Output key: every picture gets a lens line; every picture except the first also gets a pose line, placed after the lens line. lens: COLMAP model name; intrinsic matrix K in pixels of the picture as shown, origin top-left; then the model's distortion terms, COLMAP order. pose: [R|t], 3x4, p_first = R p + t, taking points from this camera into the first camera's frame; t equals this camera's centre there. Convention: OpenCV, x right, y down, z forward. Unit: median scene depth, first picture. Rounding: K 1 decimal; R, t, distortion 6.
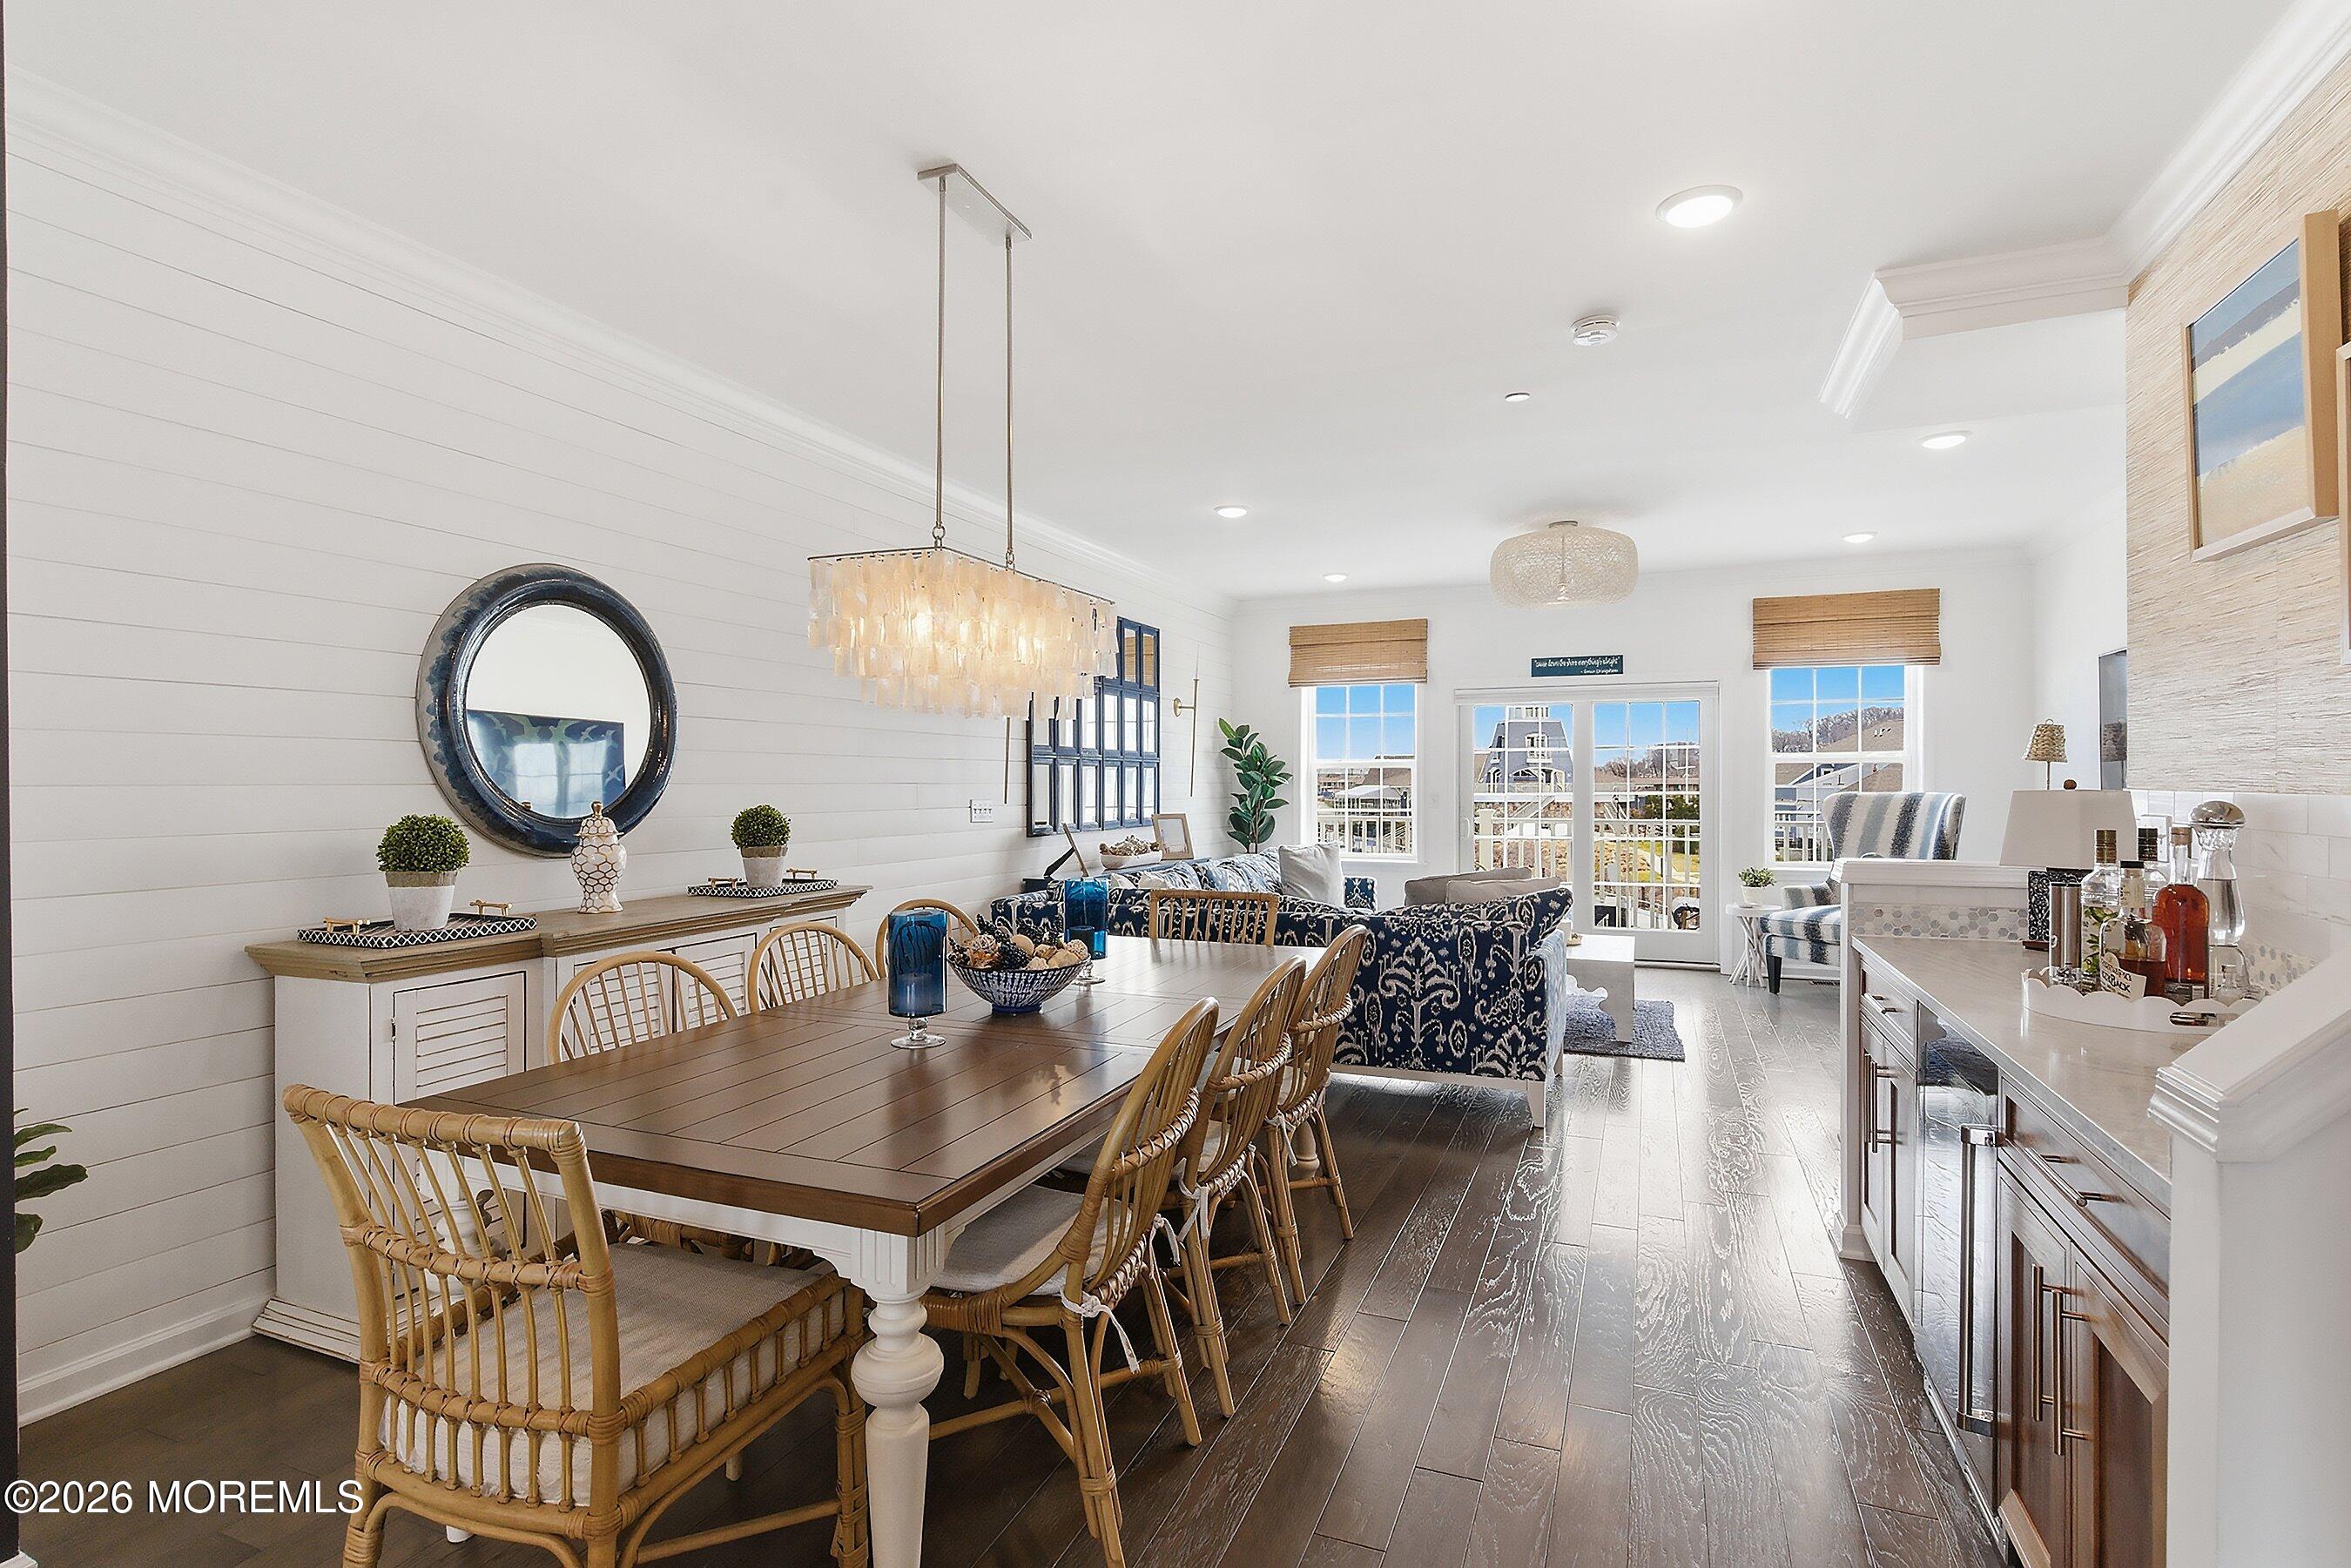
lens RADIAL K [[1138.9, 0, 1164.9], [0, 1138.9, 792.3], [0, 0, 1]] dist [-0.004356, -0.000529]
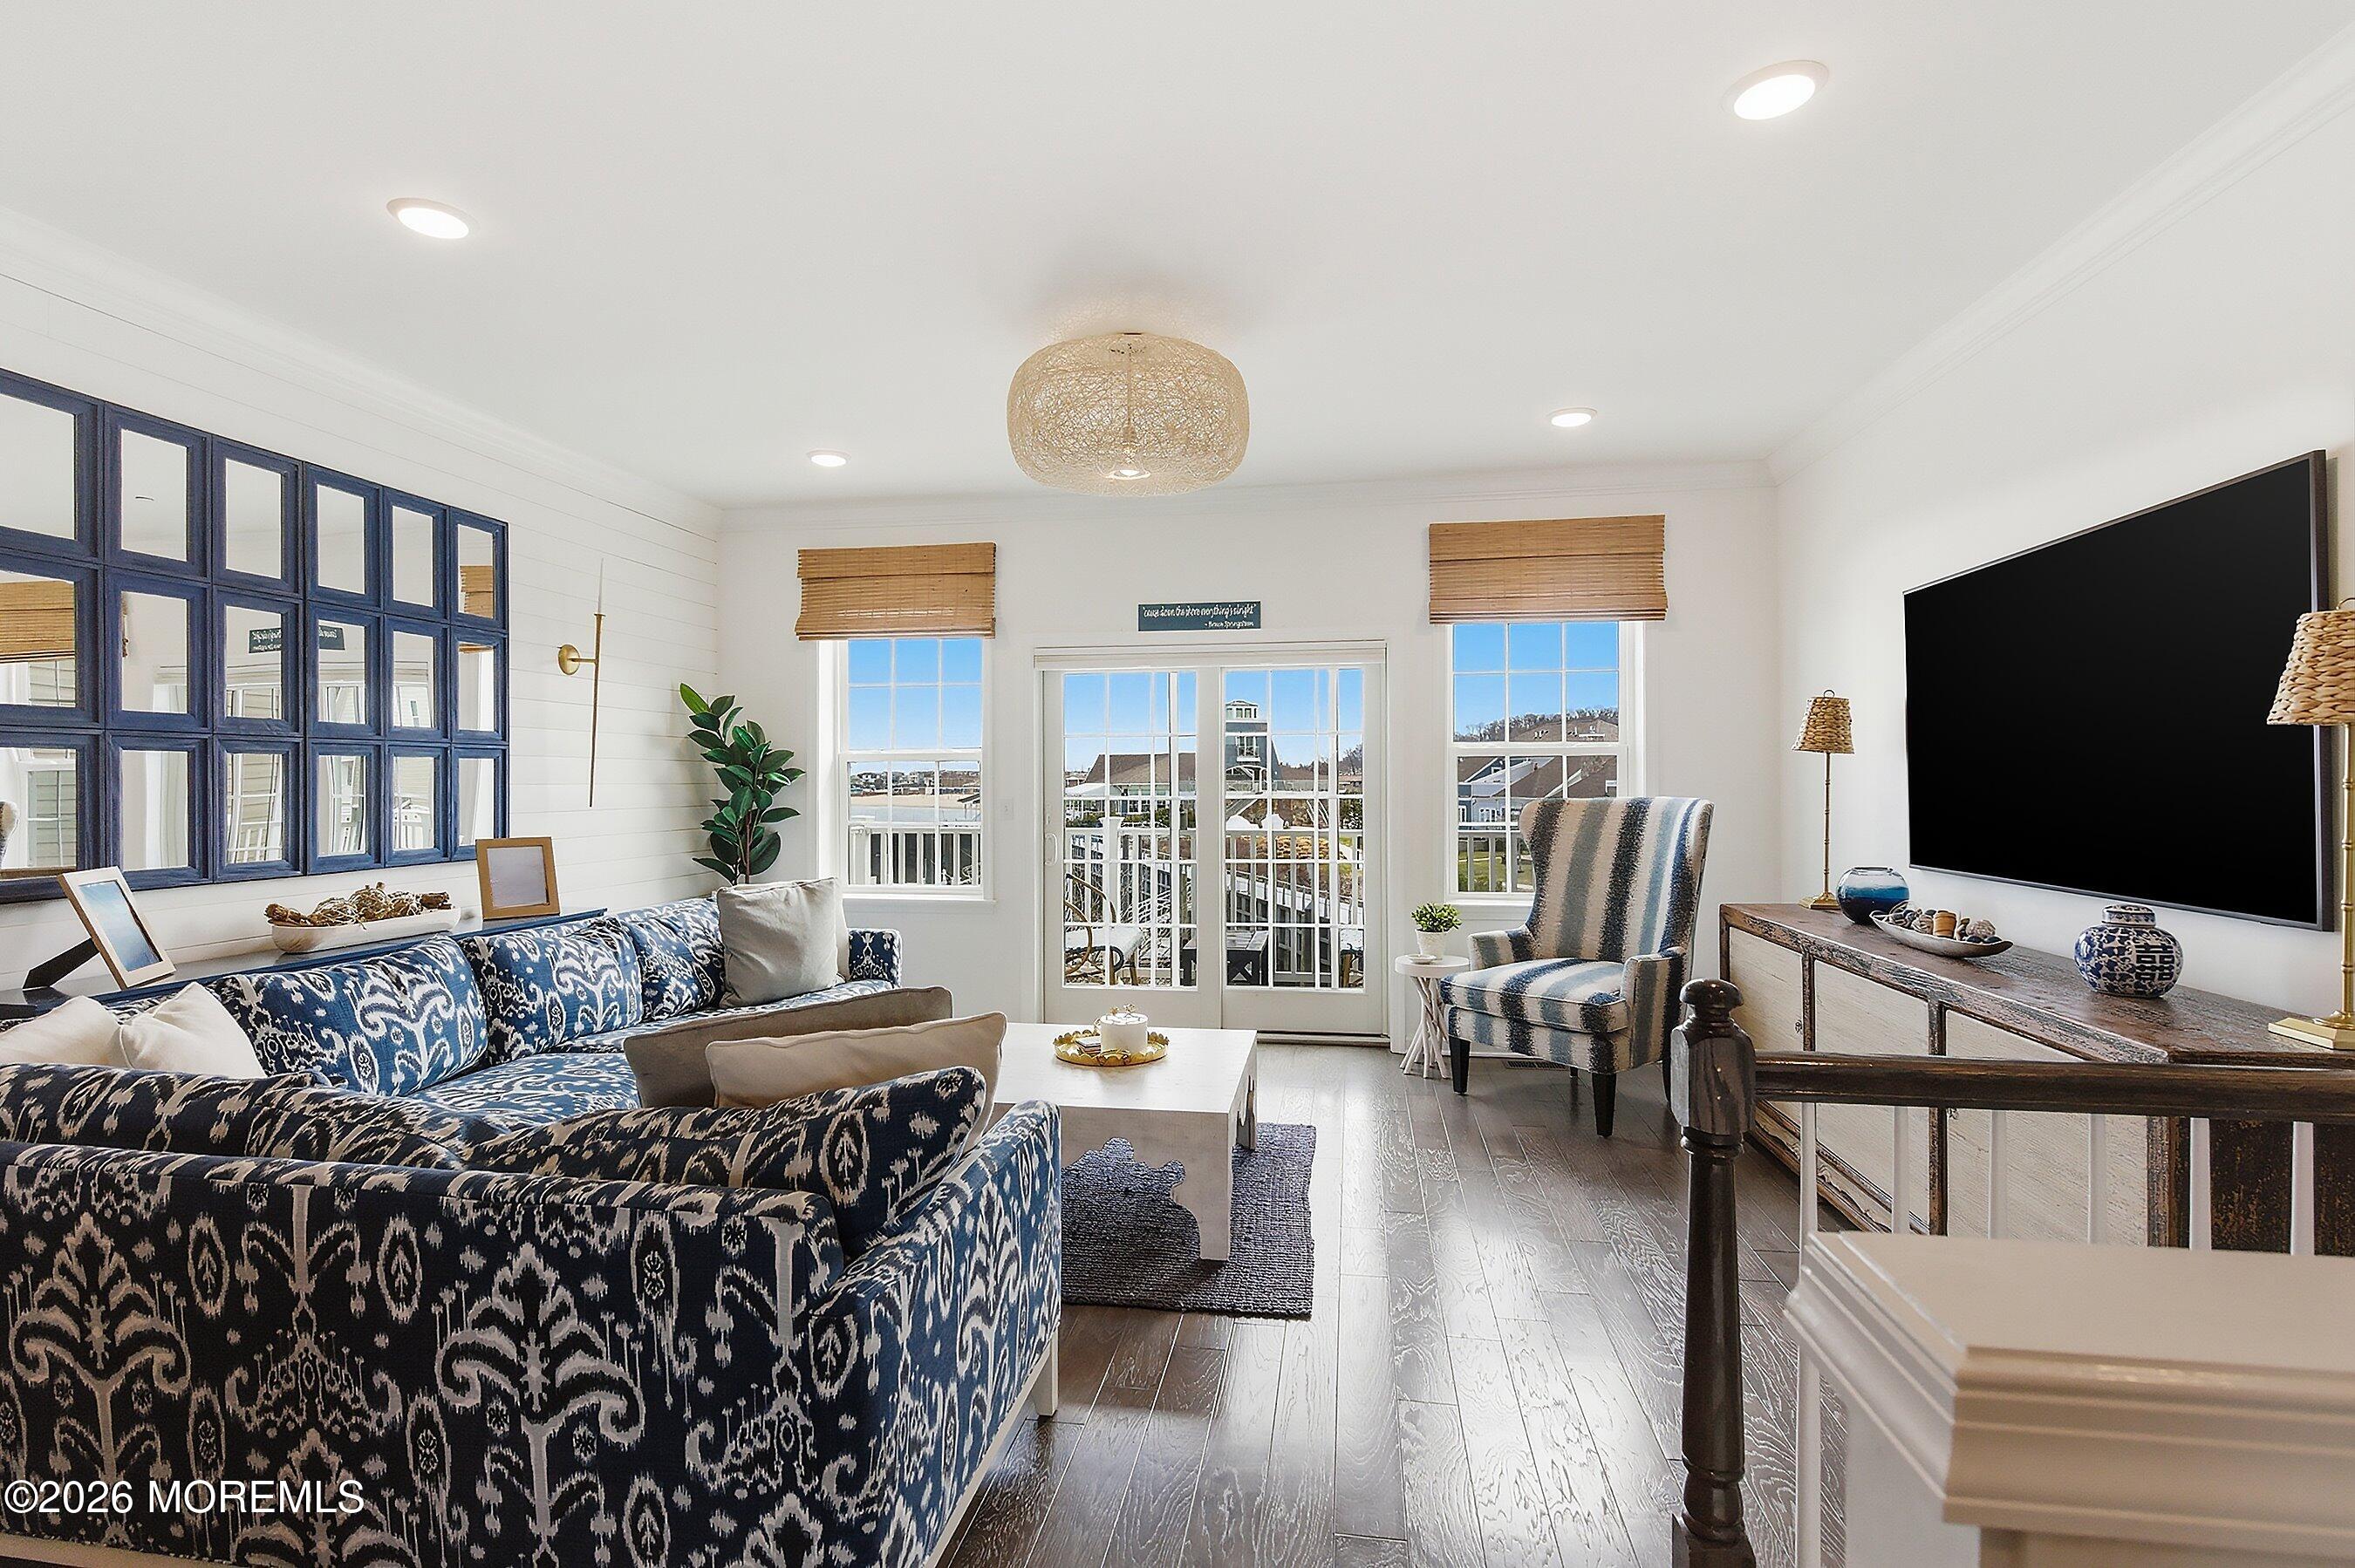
lens RADIAL K [[1140.8, 0, 1180.4], [0, 1140.8, 778.8], [0, 0, 1]] dist [-0.004356, -0.000529]
pose [[0.967152, -0.000330, 0.254200, 0.226258], [0.002794, 0.999953, -0.009331, -0.005912], [-0.254185, 0.009735, 0.967107, 0.429629]]
